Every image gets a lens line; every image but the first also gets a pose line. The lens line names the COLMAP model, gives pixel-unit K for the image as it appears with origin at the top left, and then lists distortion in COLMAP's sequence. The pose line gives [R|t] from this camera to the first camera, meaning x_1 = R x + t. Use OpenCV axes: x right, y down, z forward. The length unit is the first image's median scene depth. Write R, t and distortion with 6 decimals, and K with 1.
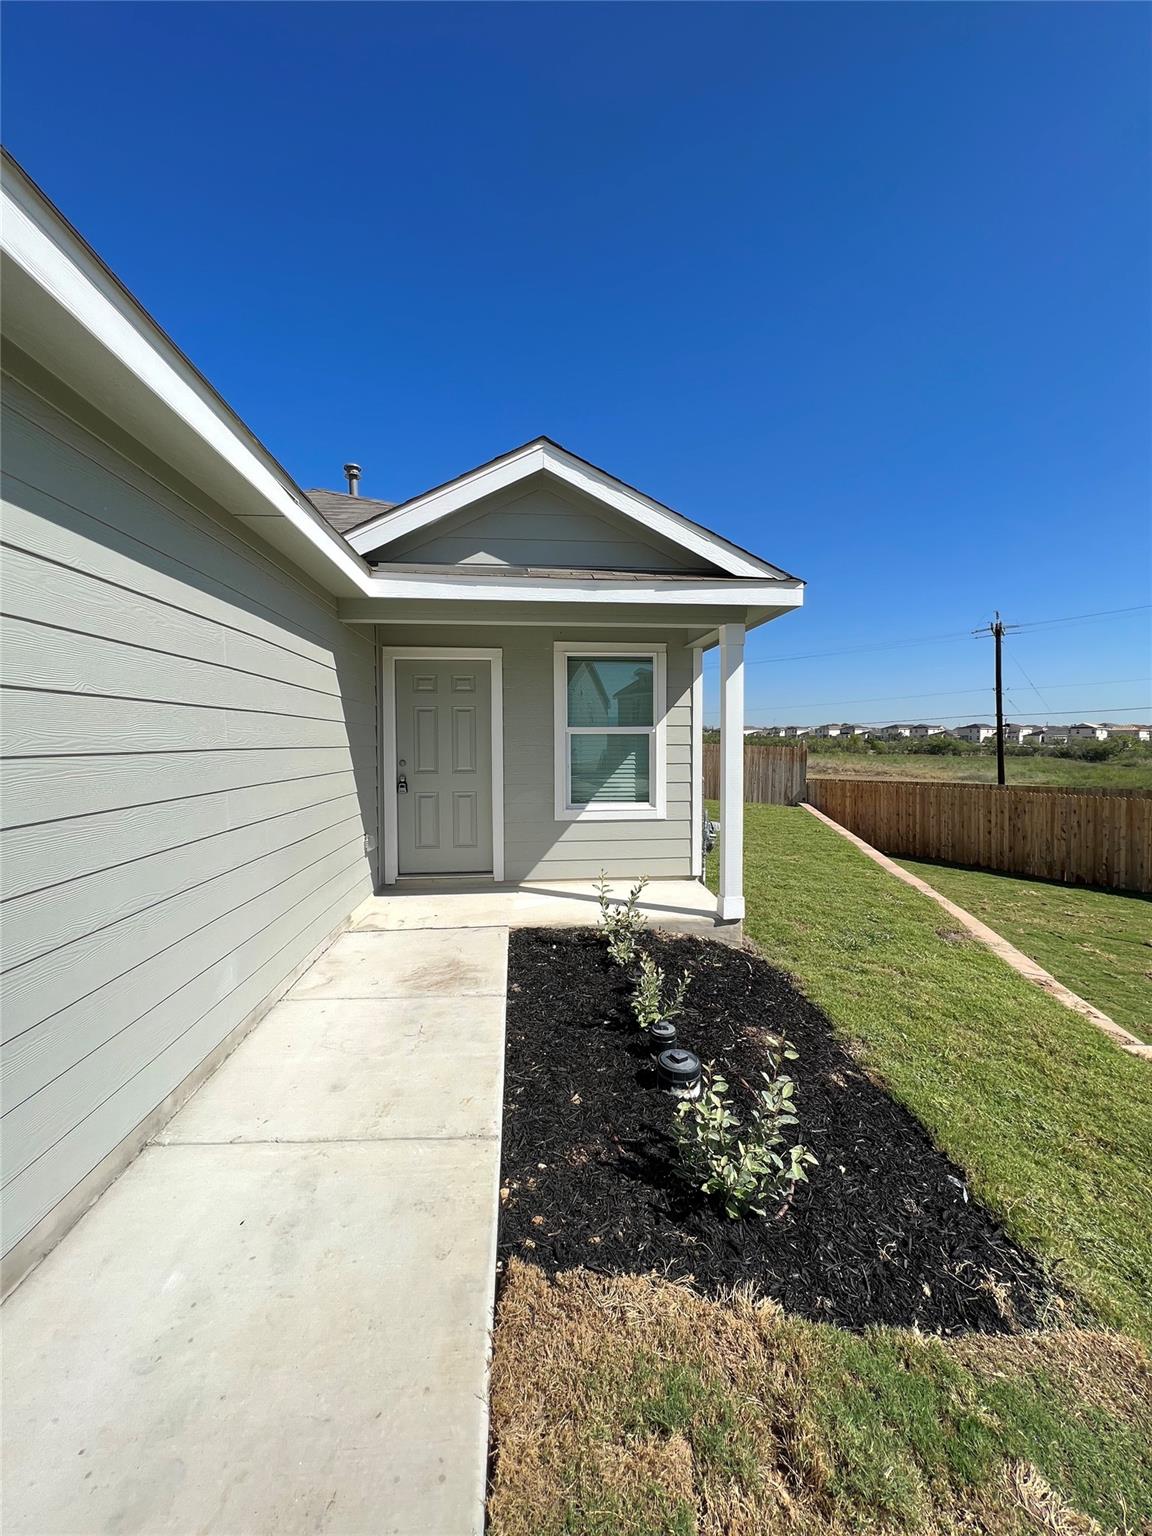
lens RADIAL K [[614.3, 0, 561.2], [0, 614.3, 770.3], [0, 0, 1]] dist [0.001530, -0.000241]
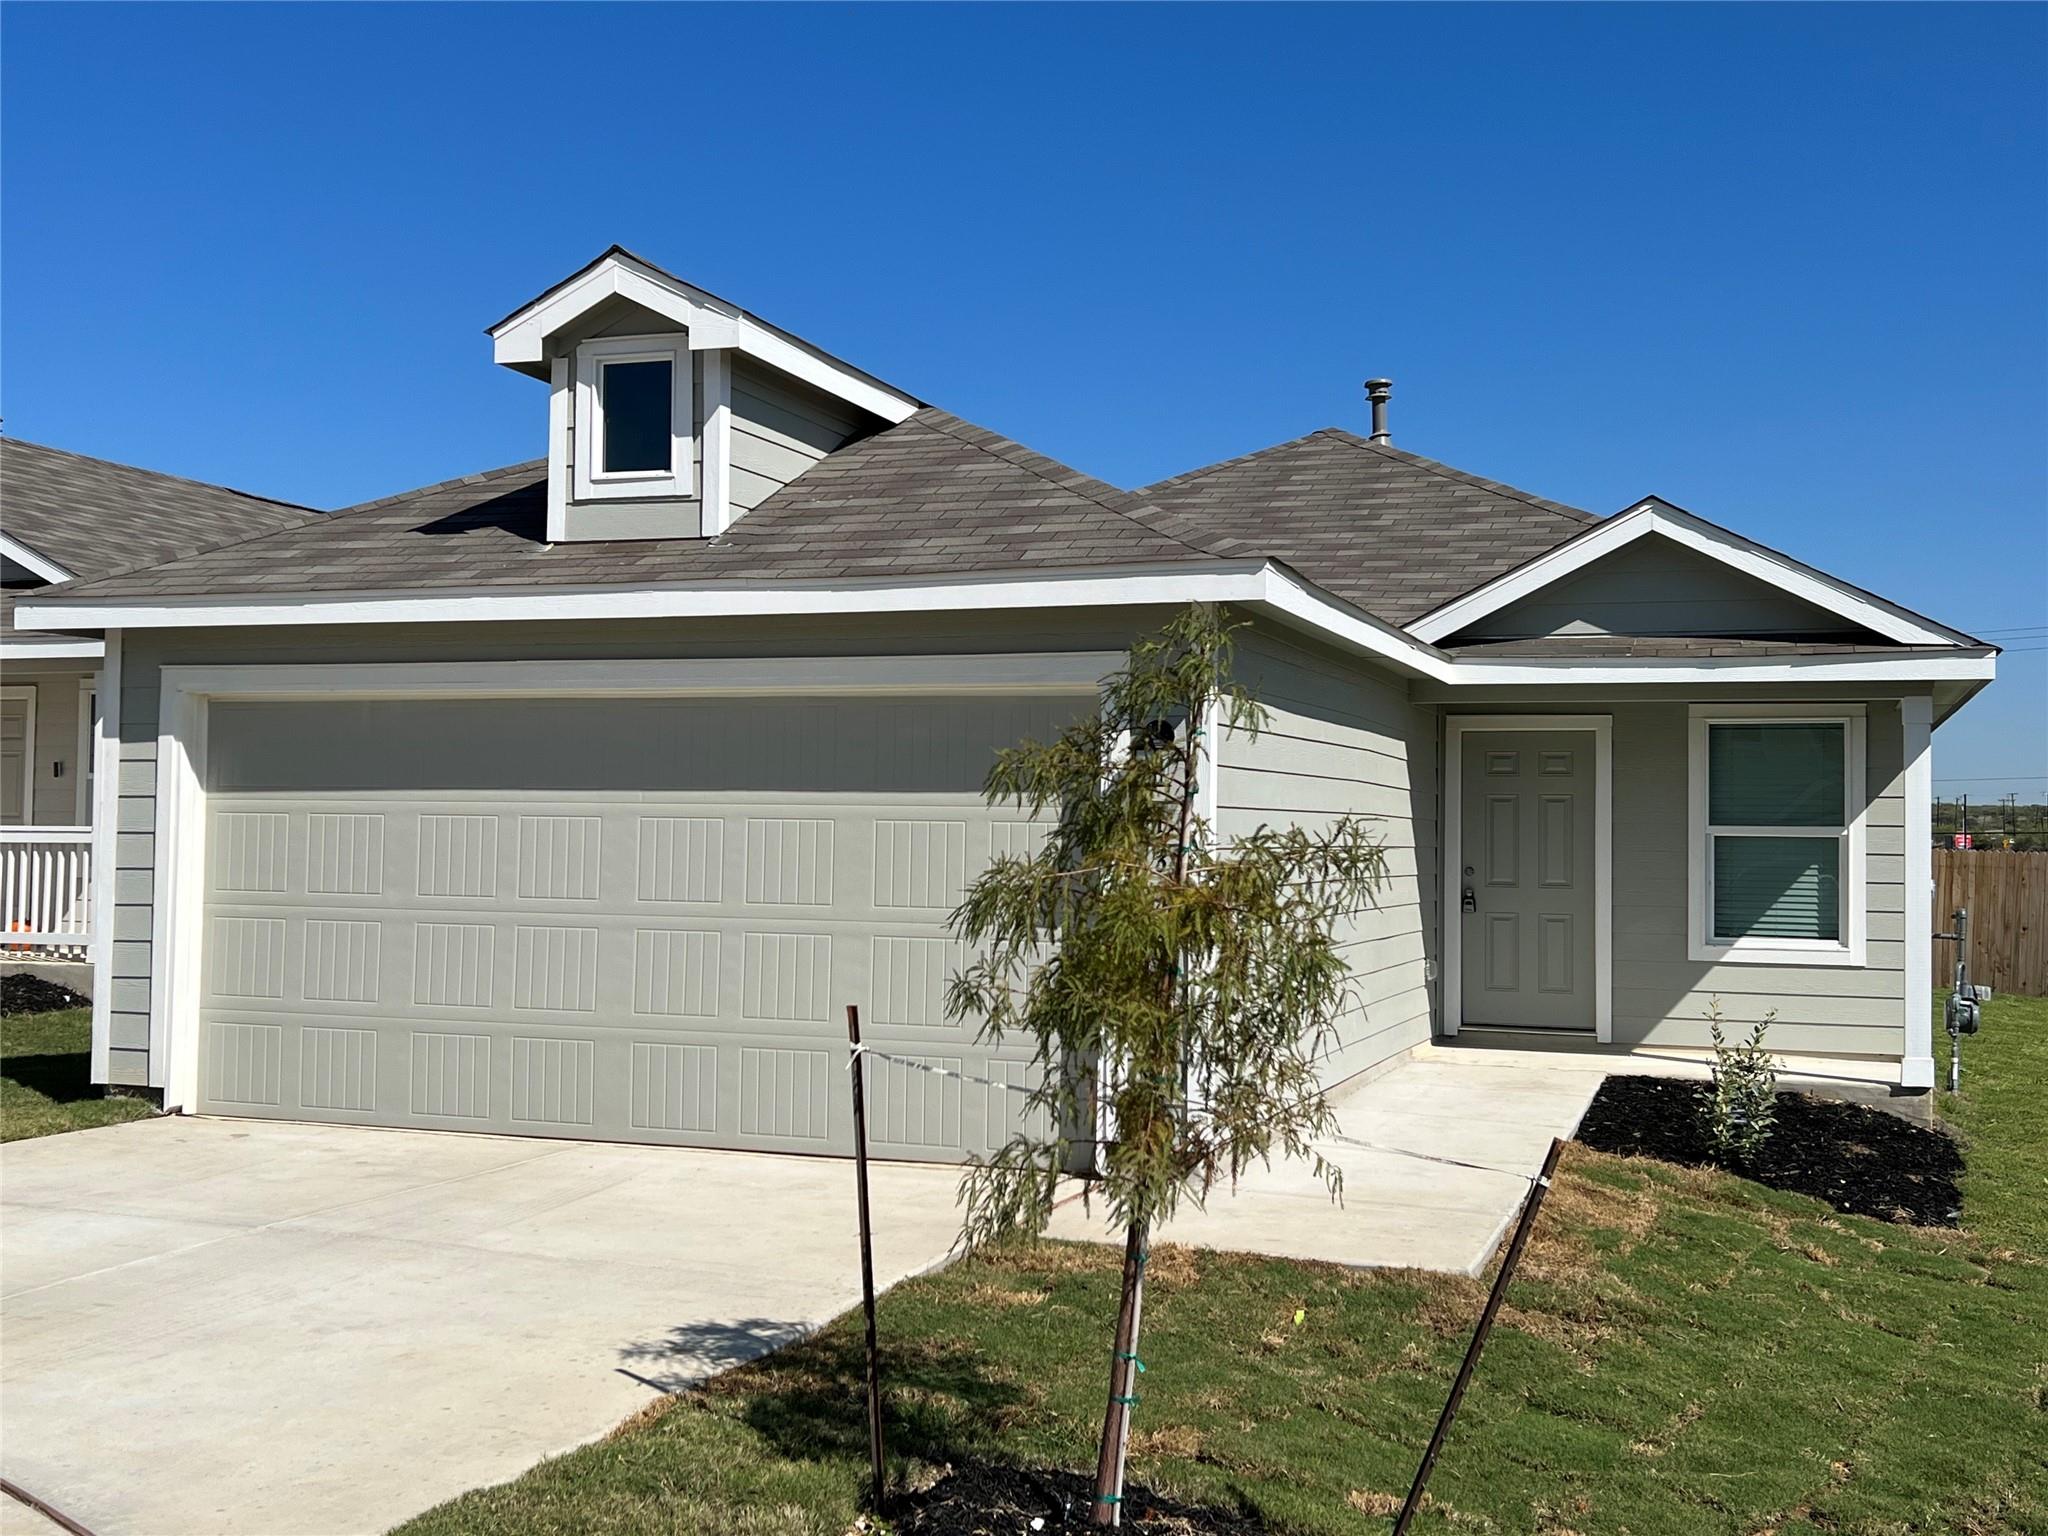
lens RADIAL K [[2122.4, 0, 1006.4], [0, 2122.4, 780.1], [0, 0, 1]] dist [0.029526, 0.000000]
pose [[0.912116, 0.005293, -0.409898, 0.271401], [-0.036437, 0.997006, -0.068206, 0.071121], [0.408310, 0.077148, 0.909578, -1.510470]]
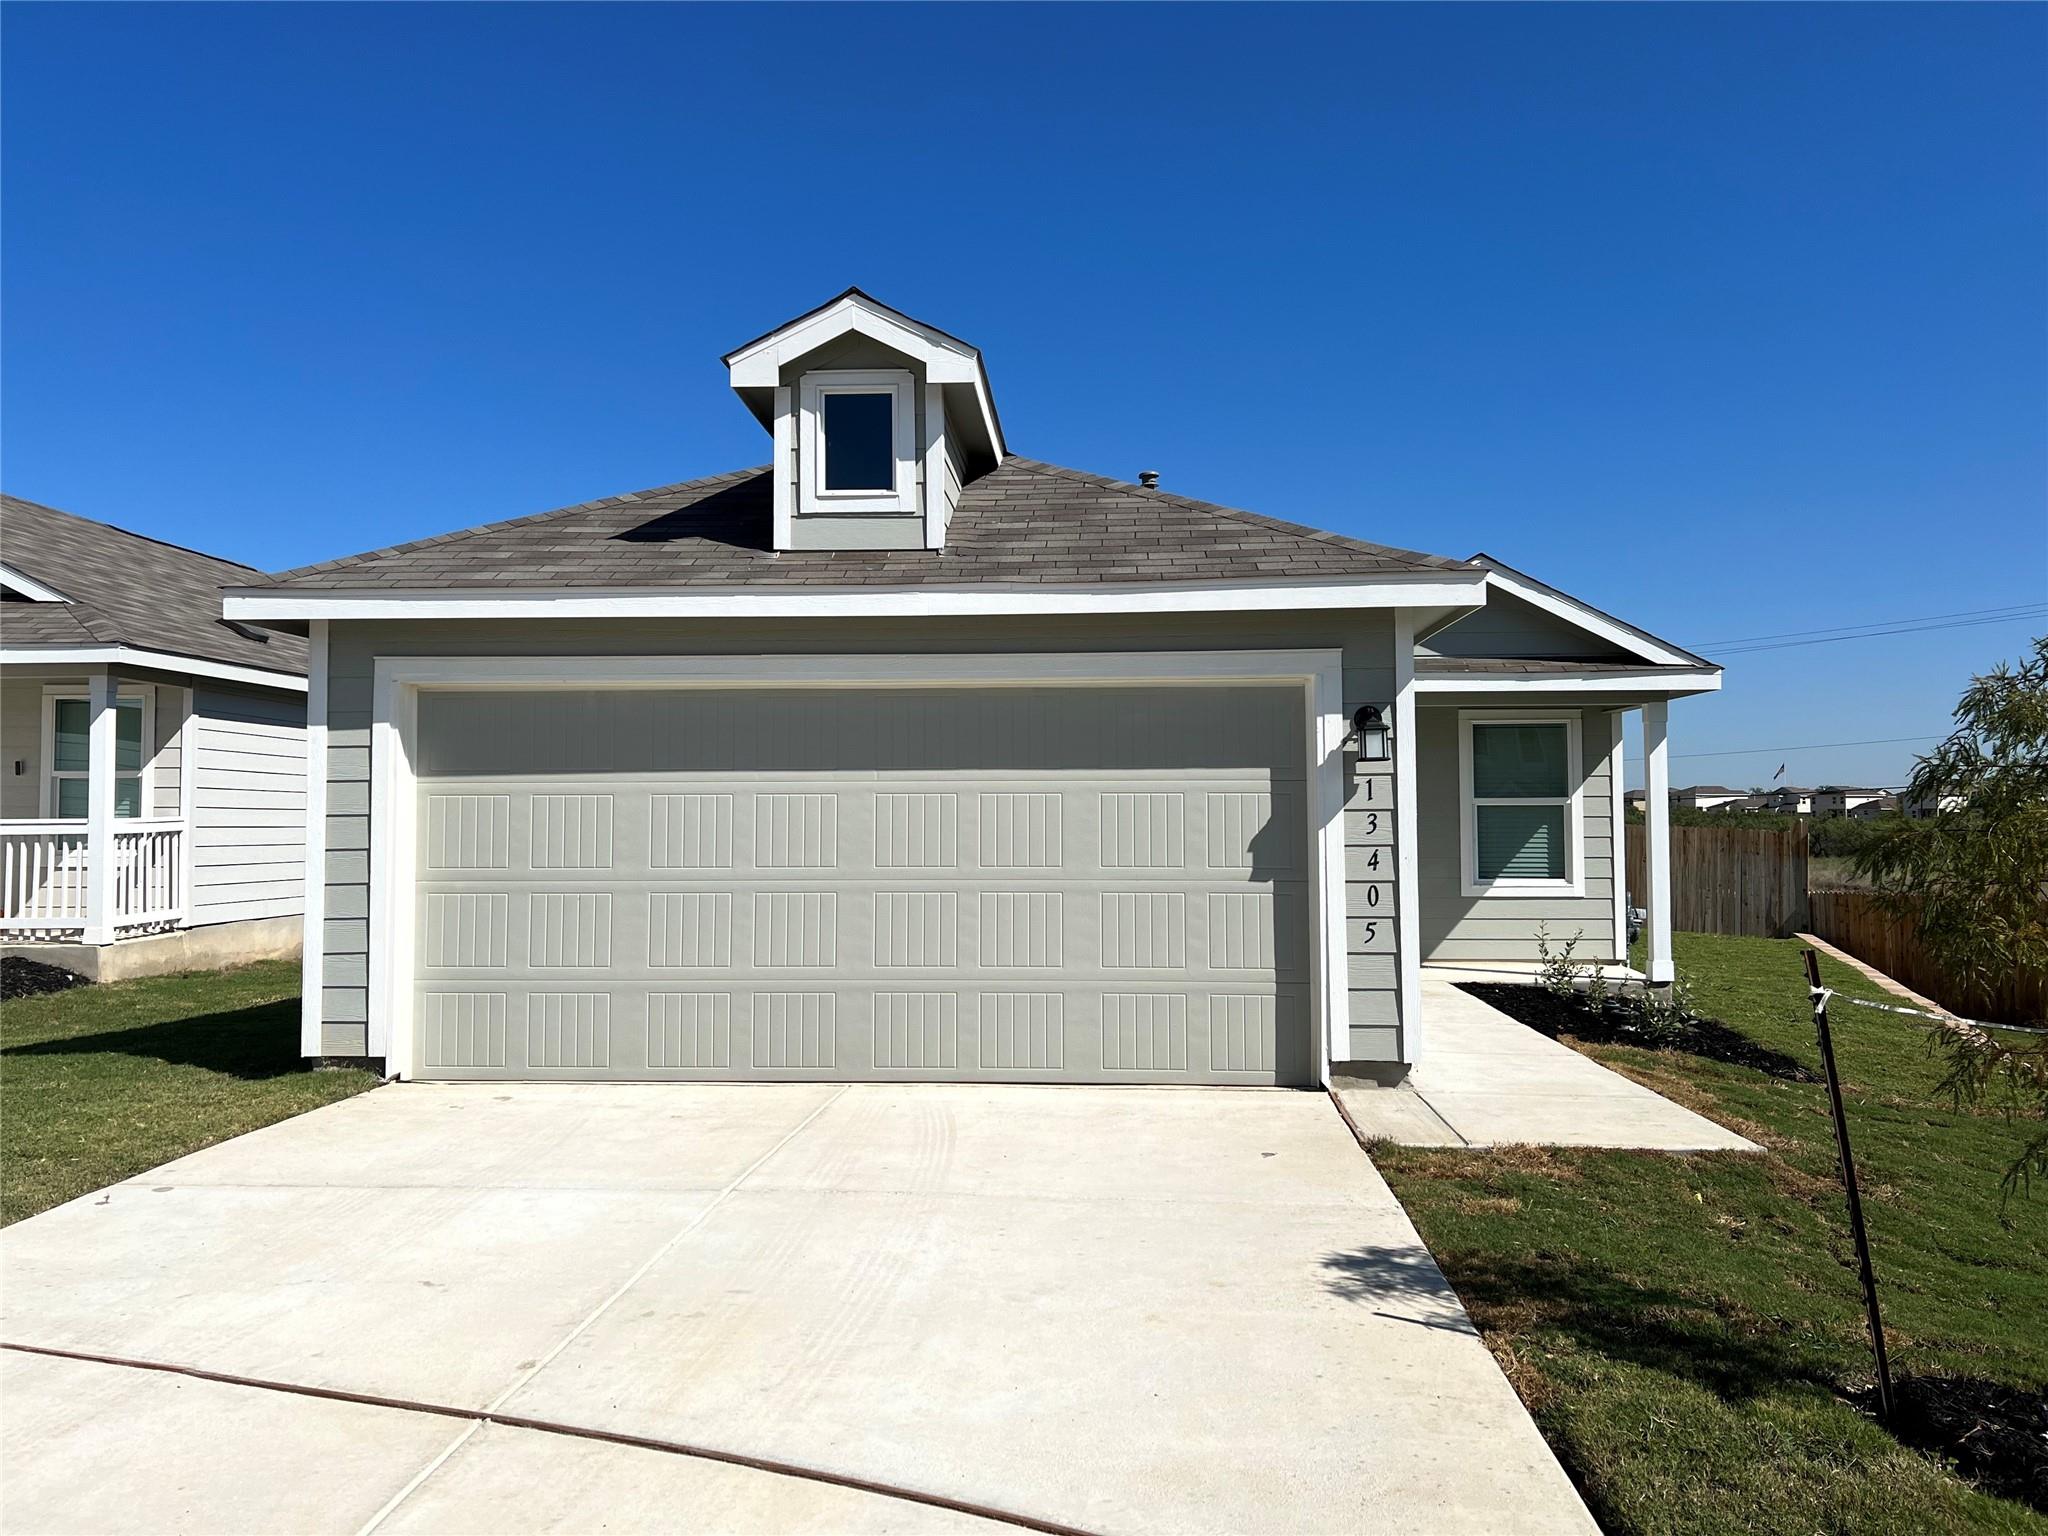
lens RADIAL K [[1505.9, 0, 1003.7], [0, 1505.9, 773.2], [0, 0, 1]] dist [0.037195, -0.011698]
pose [[0.990232, -0.003811, -0.139379, -0.384417], [-0.007592, 0.996669, -0.081195, 0.087097], [0.139225, 0.081460, 0.986905, -1.416803]]
